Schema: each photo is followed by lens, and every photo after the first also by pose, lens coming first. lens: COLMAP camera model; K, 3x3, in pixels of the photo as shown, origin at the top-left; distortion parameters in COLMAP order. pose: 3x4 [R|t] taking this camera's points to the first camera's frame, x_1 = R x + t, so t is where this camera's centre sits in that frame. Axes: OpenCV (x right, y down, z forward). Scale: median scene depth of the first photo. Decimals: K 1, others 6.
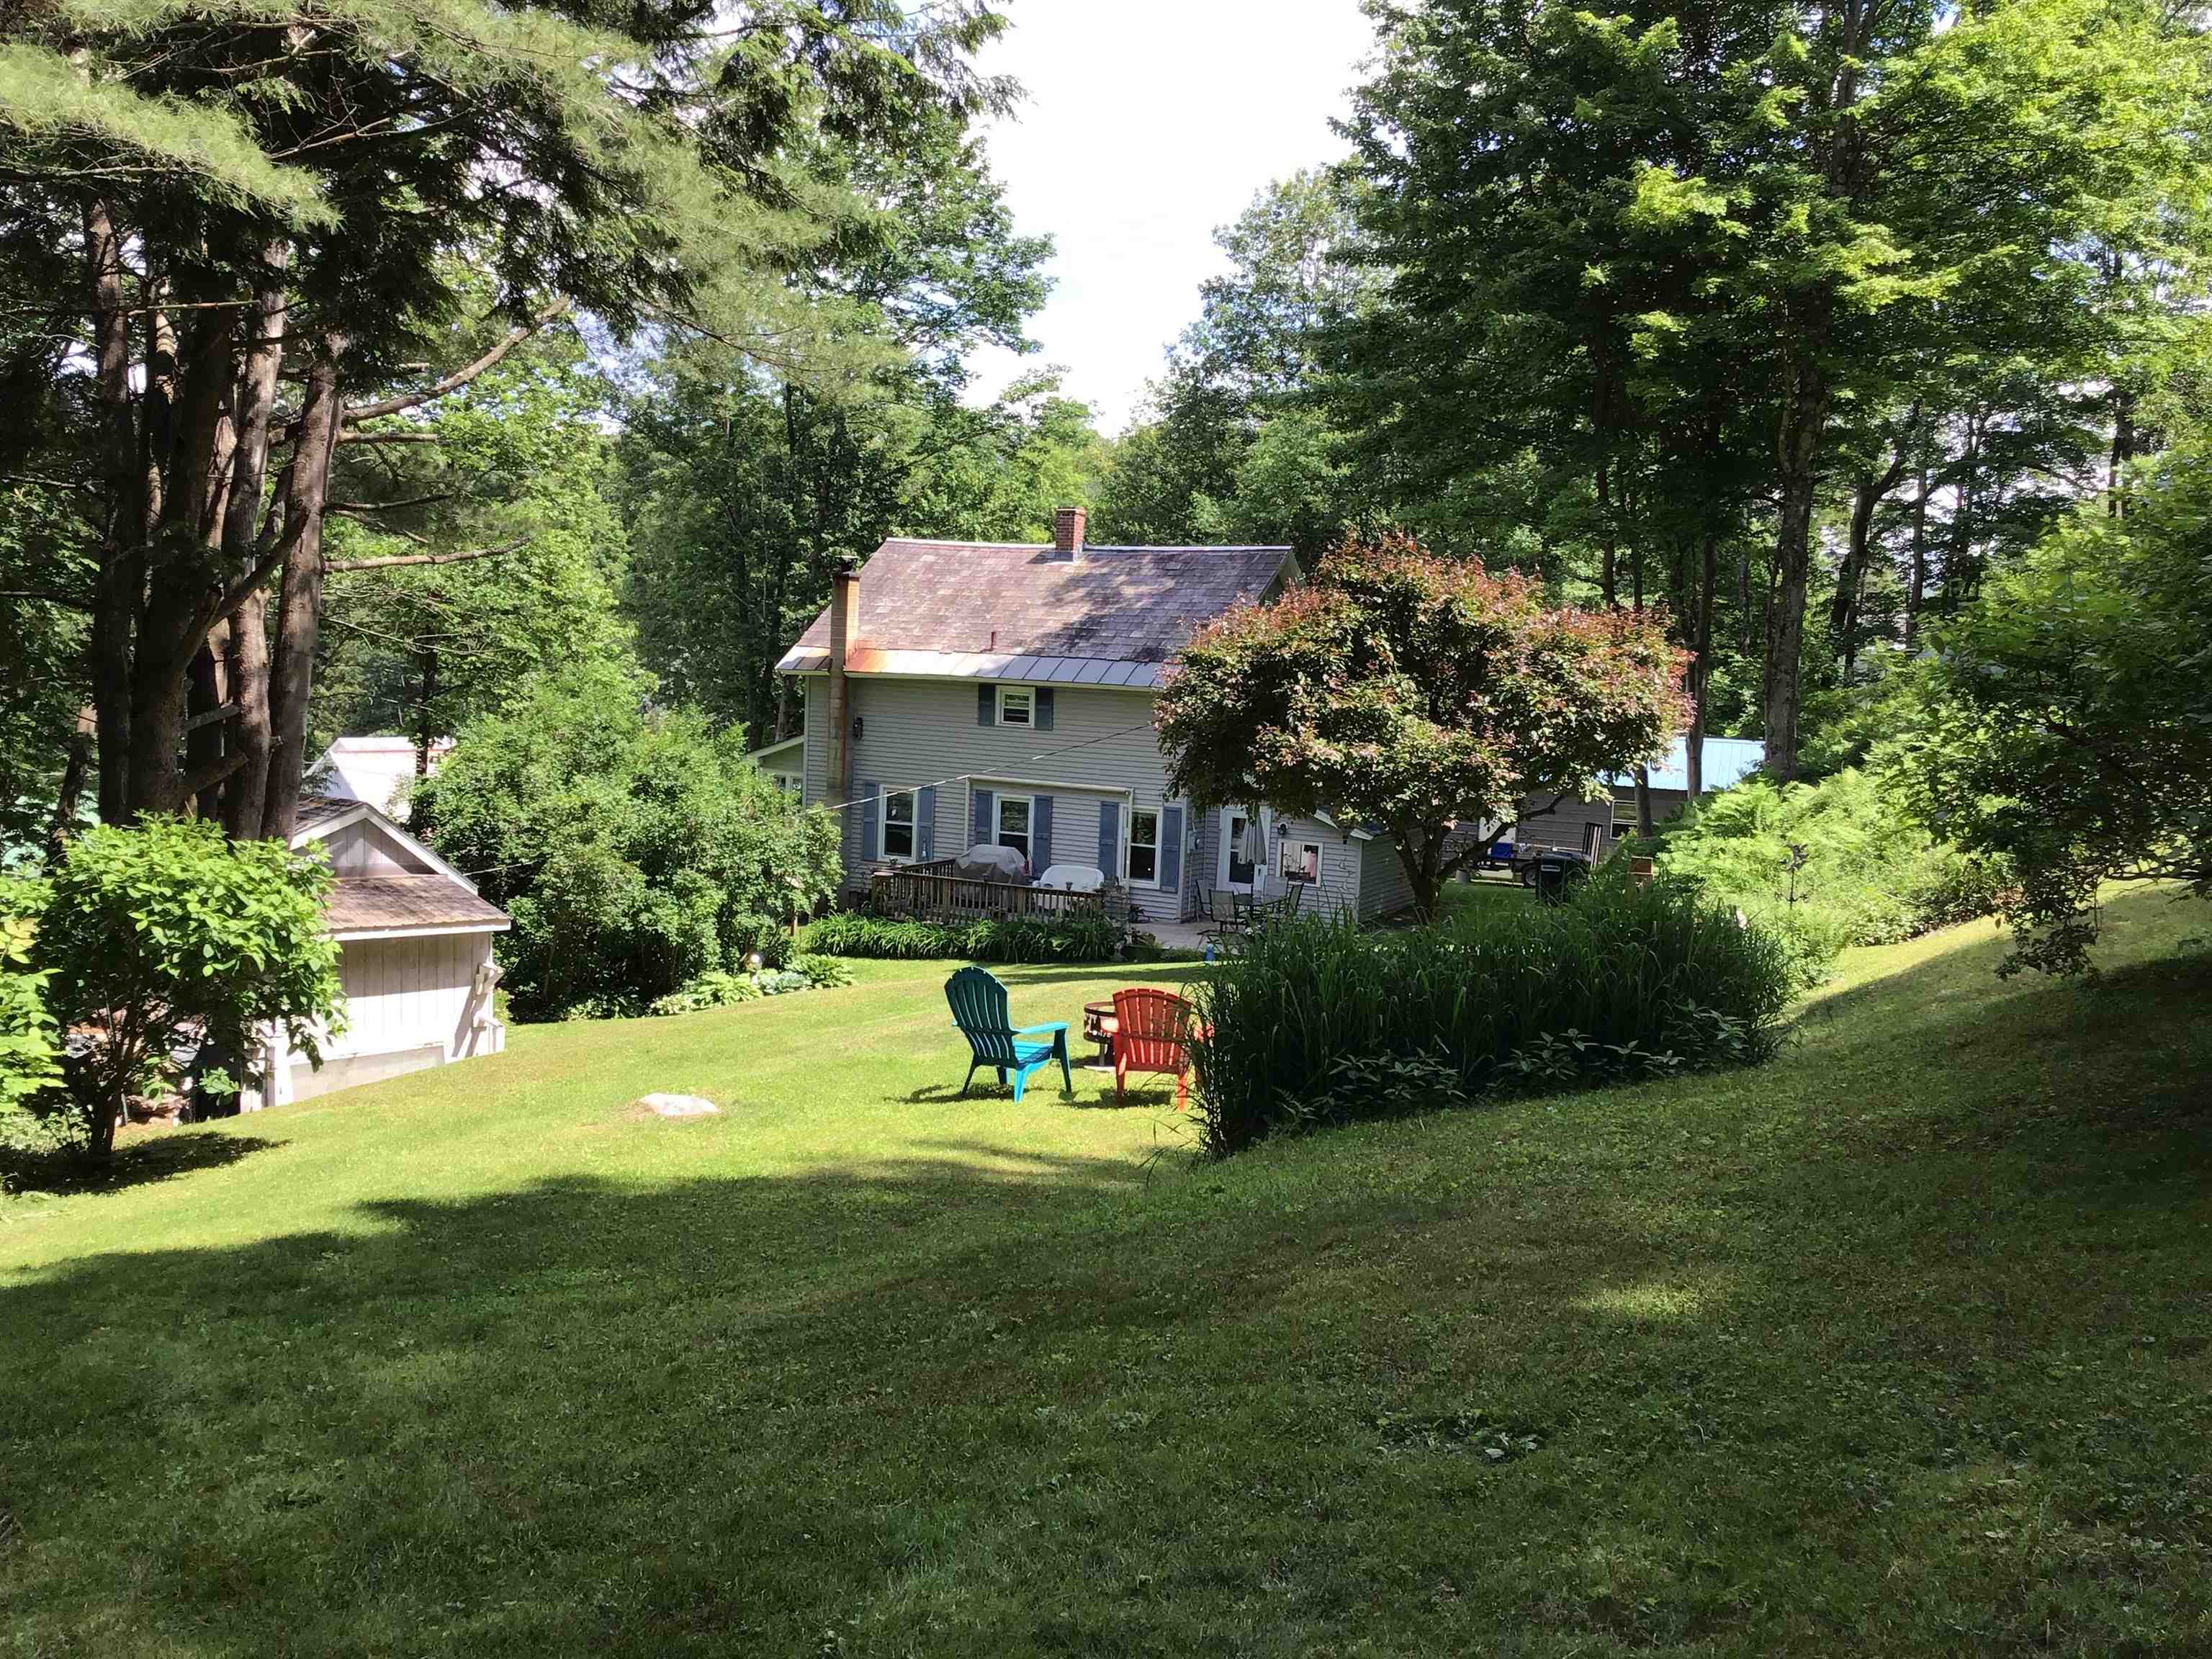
lens RADIAL K [[2016.0, 0, 1028.7], [0, 2016.0, 787.6], [0, 0, 1]] dist [0.098210, -0.230197]
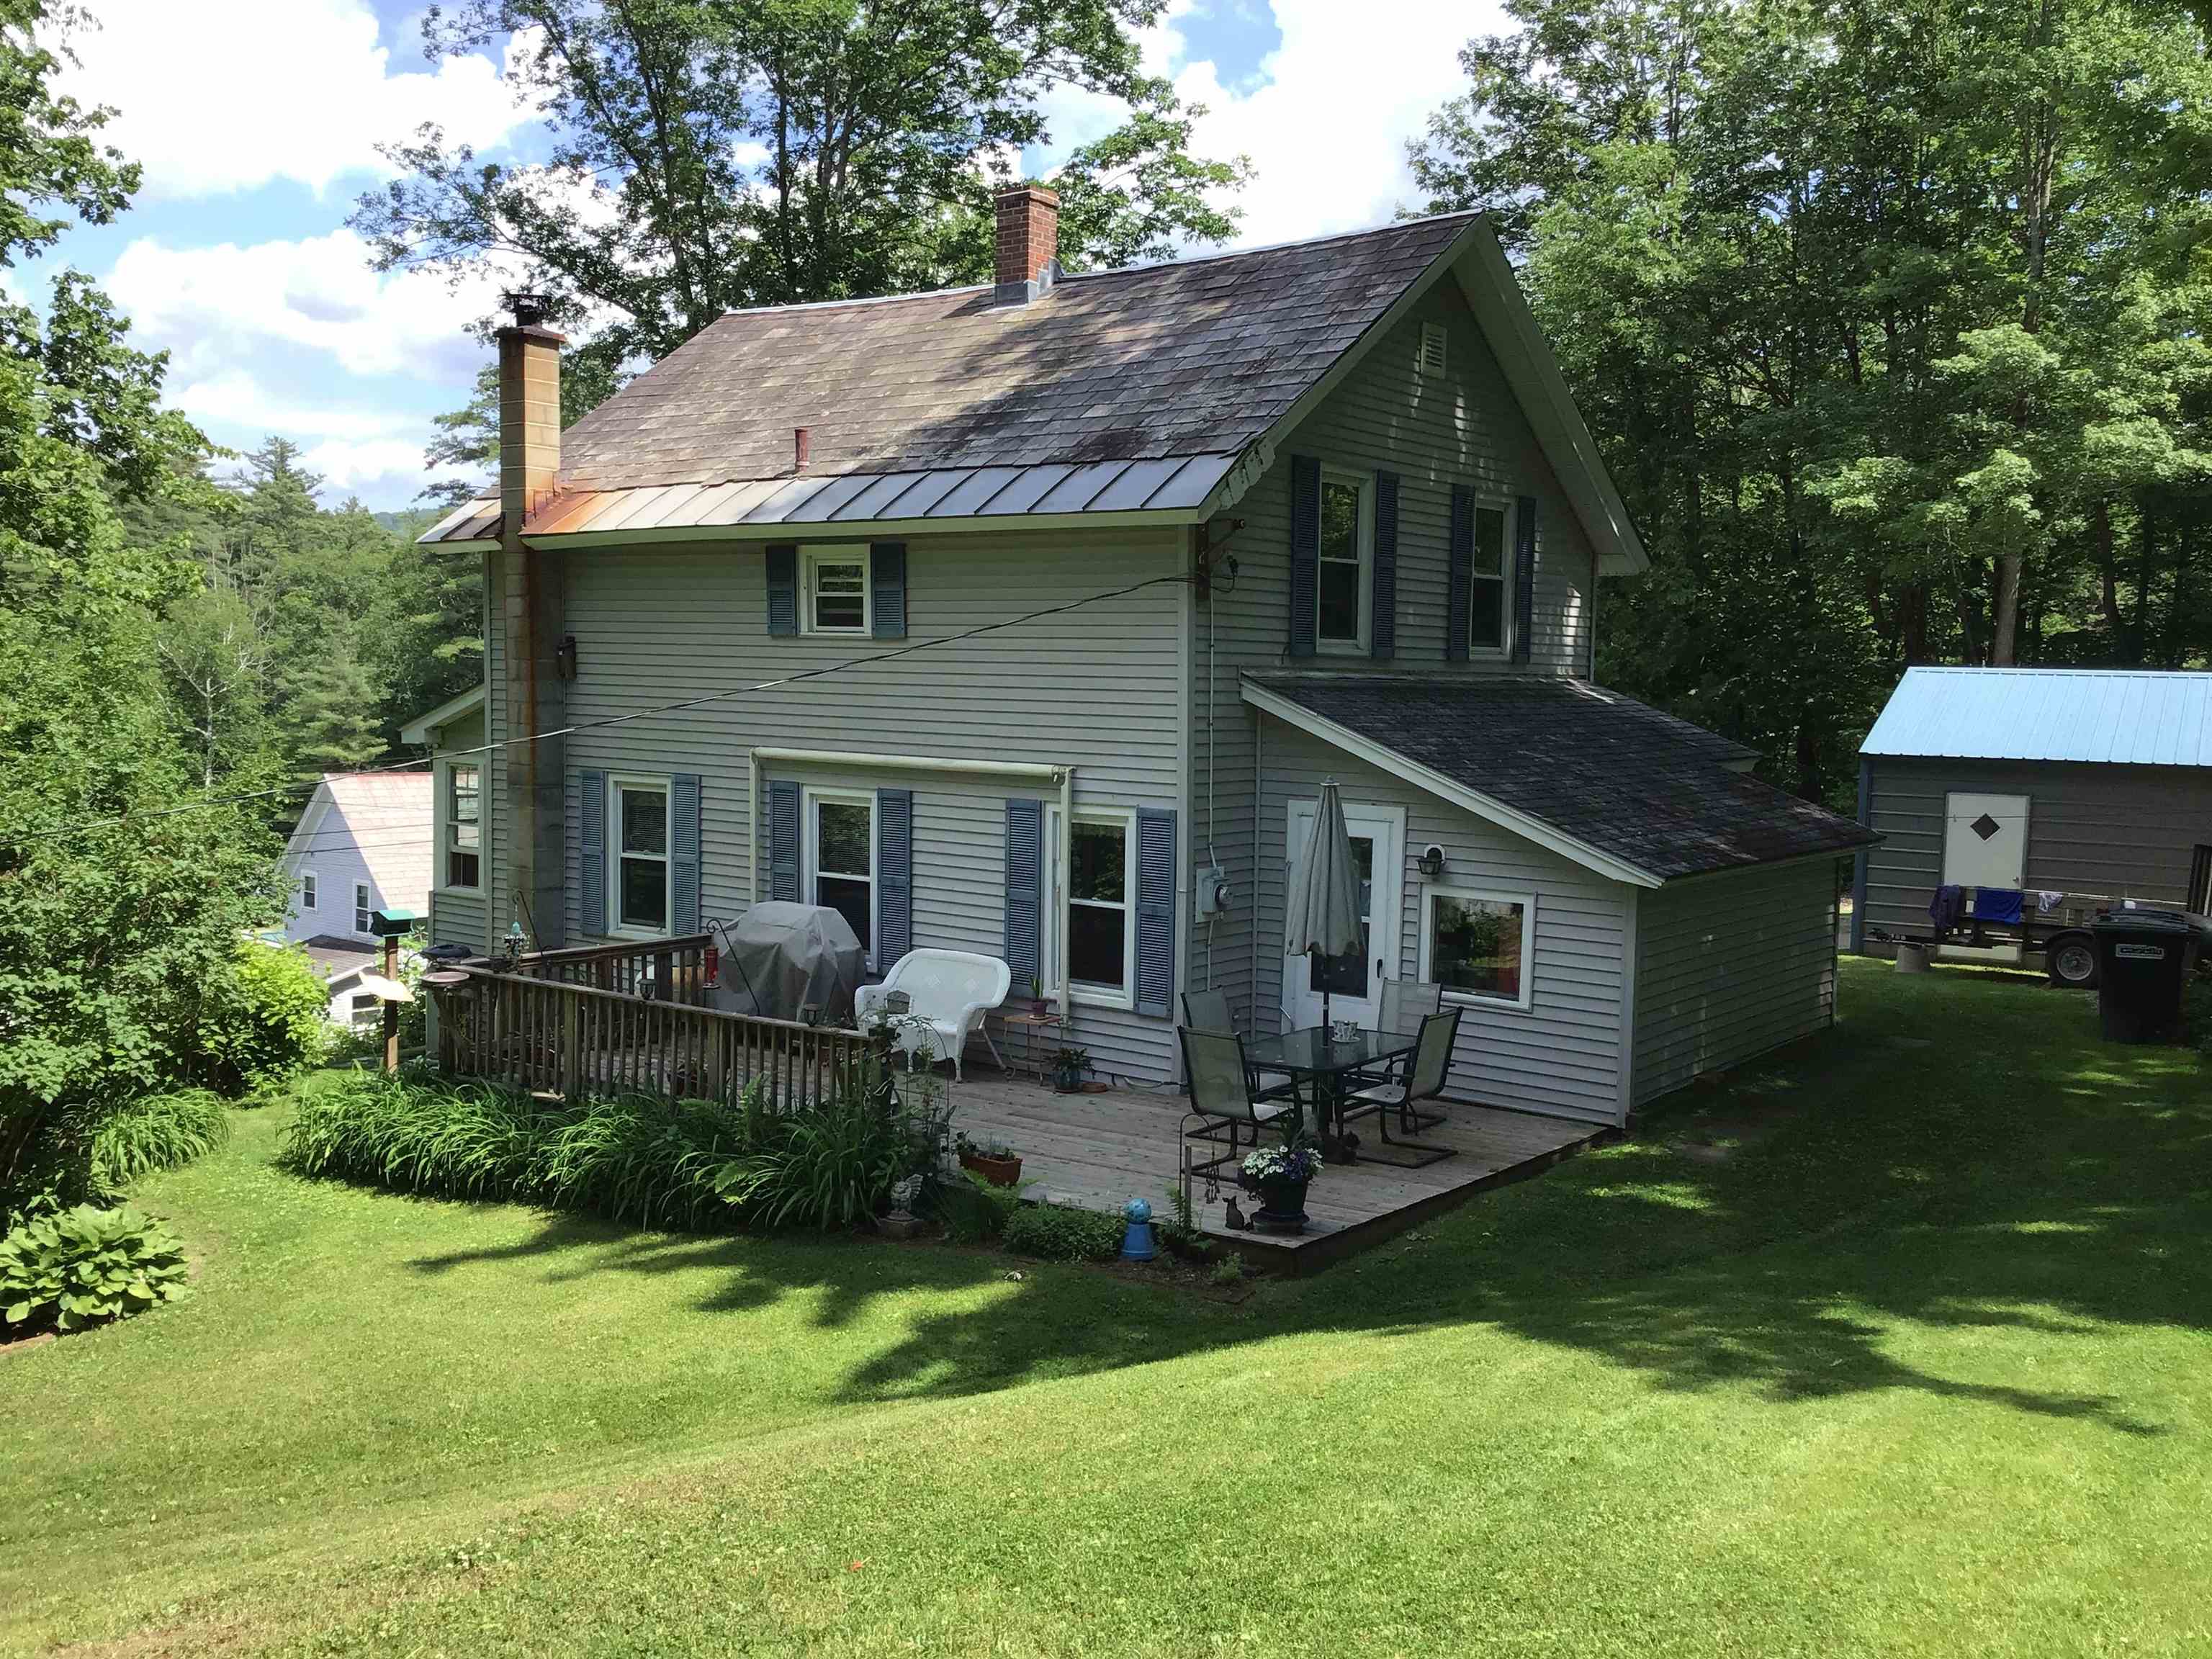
lens RADIAL K [[2016.0, 0, 1028.7], [0, 2016.0, 787.6], [0, 0, 1]] dist [0.098210, -0.230197]
pose [[0.982424, -0.015449, -0.186022, 0.115754], [0.011835, 0.999719, -0.020522, 0.012663], [0.186287, 0.017959, 0.982331, 0.565118]]
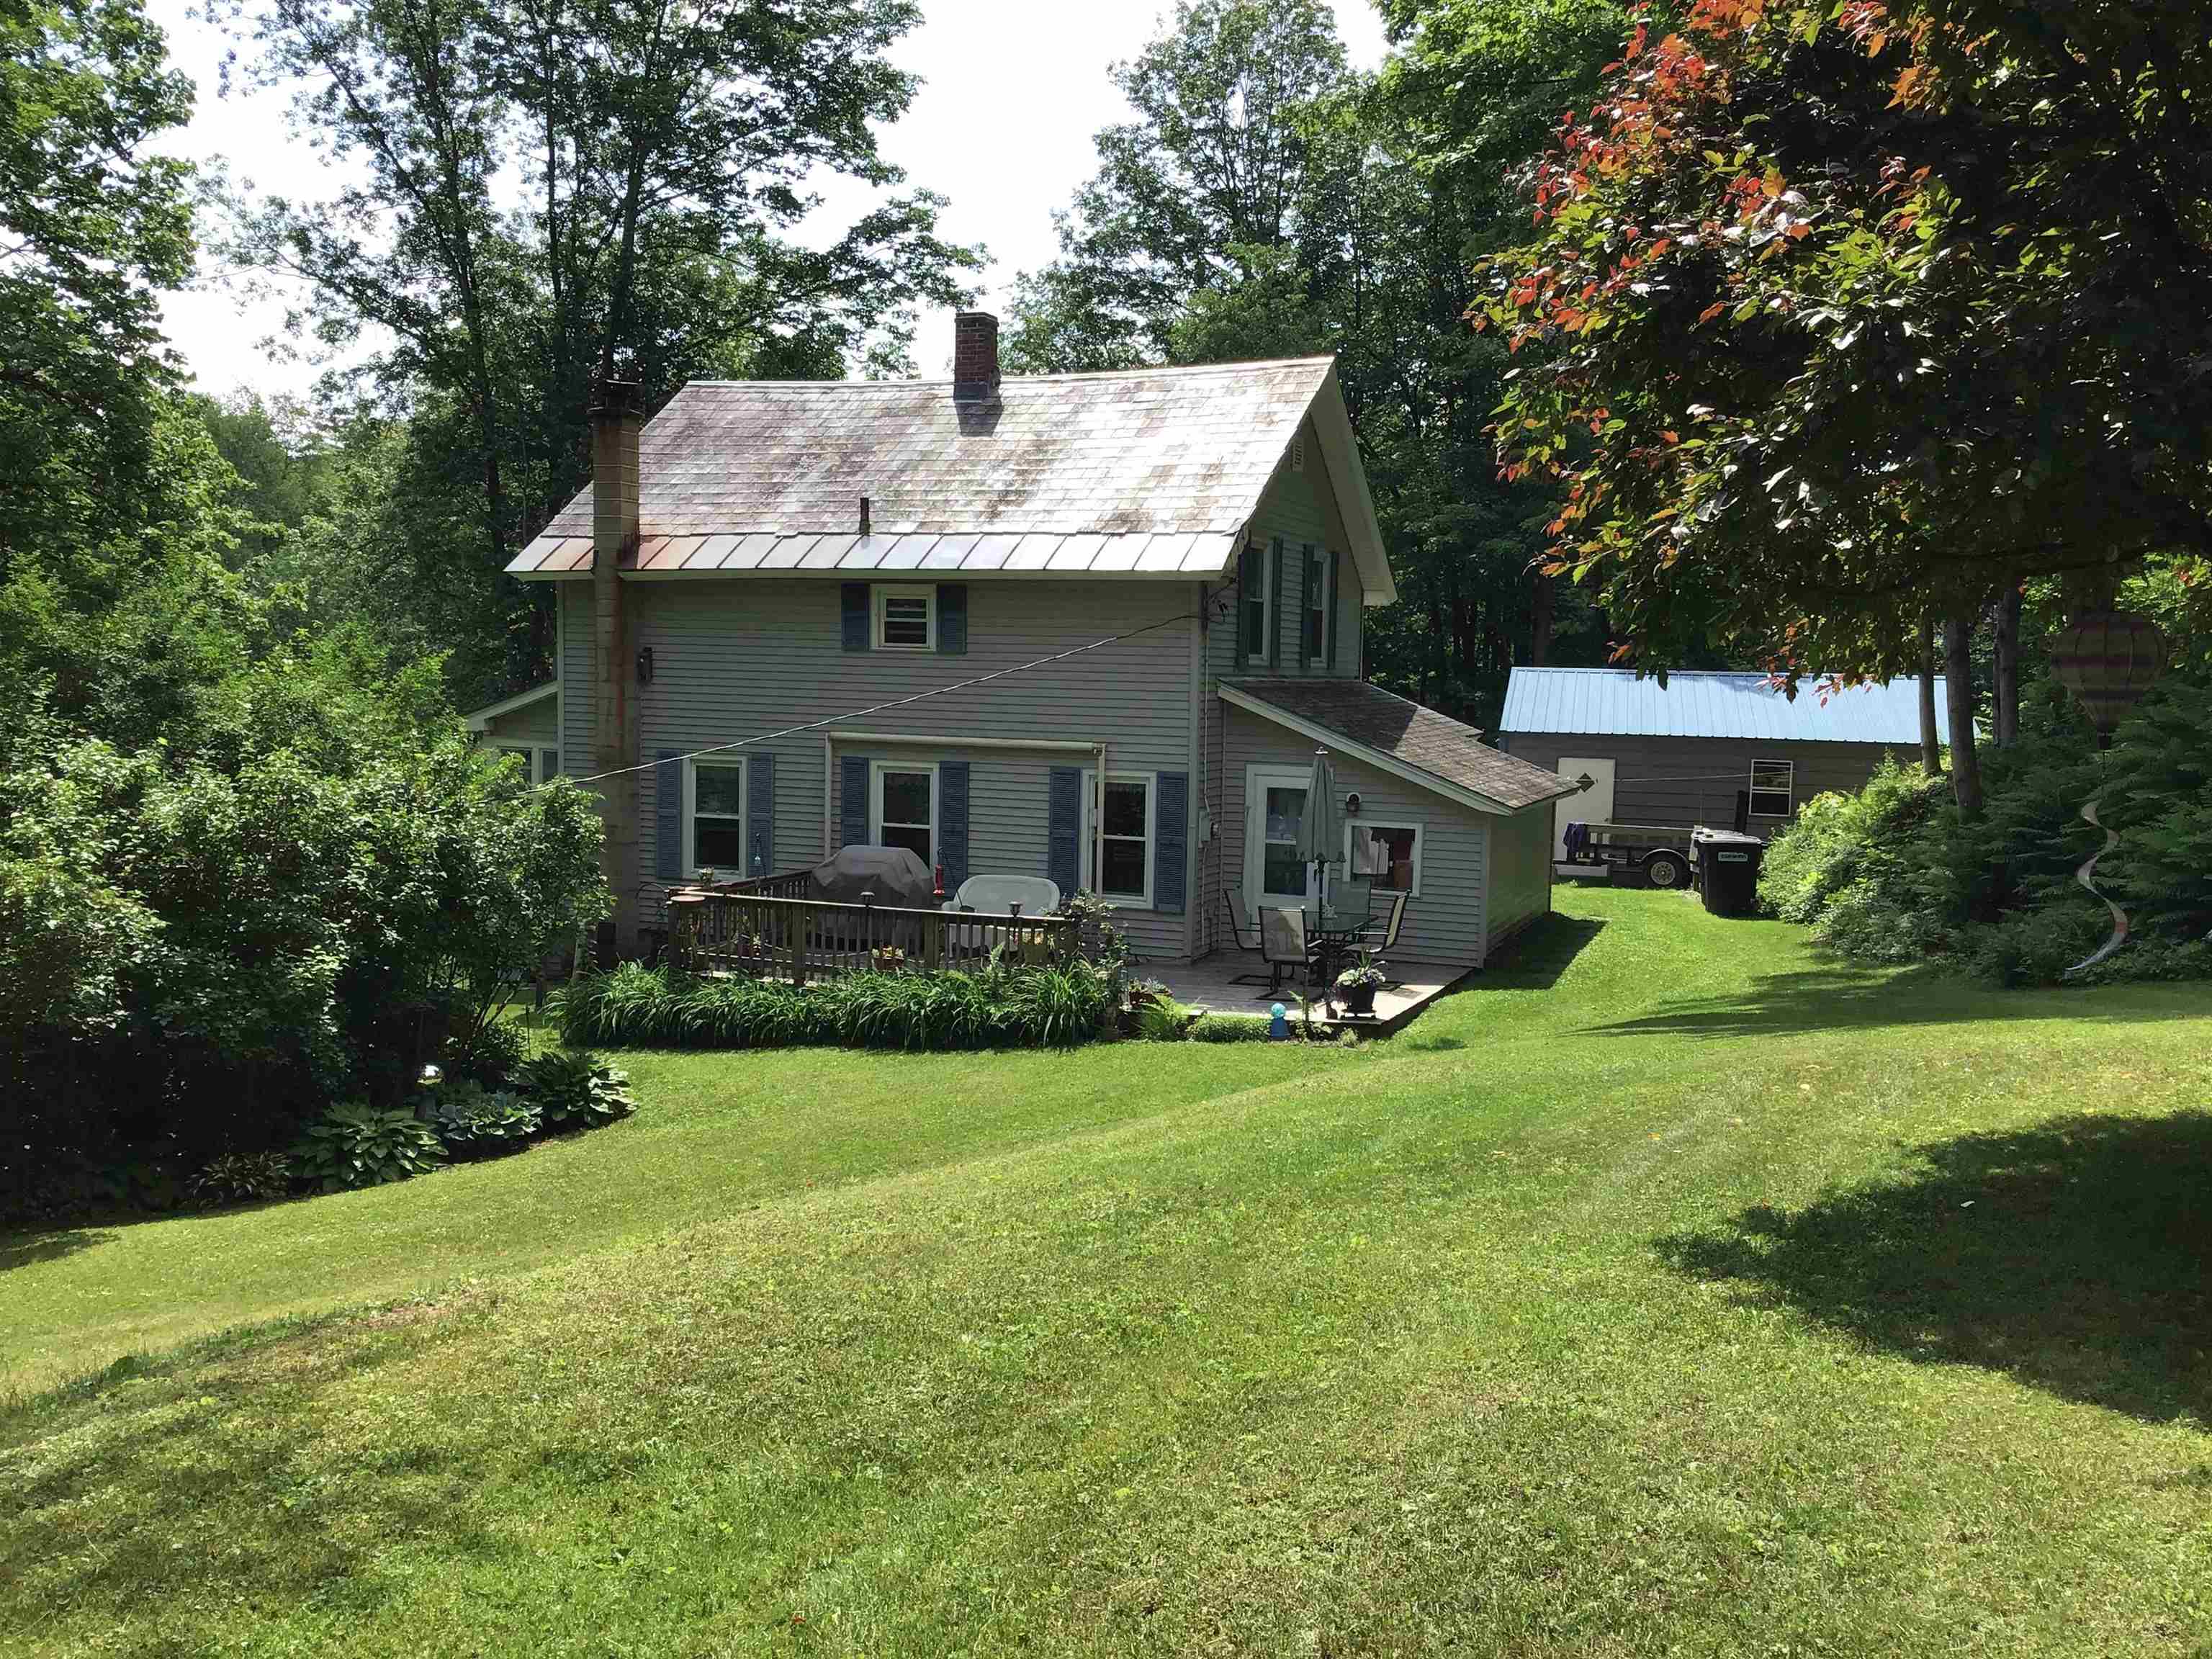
lens RADIAL K [[2016.0, 0, 1028.7], [0, 2016.0, 787.6], [0, 0, 1]] dist [0.098210, -0.230197]
pose [[0.996626, -0.028614, 0.076933, -0.016972], [0.029143, 0.999559, -0.005774, 0.015725], [-0.076734, 0.007996, 0.997020, 0.384650]]
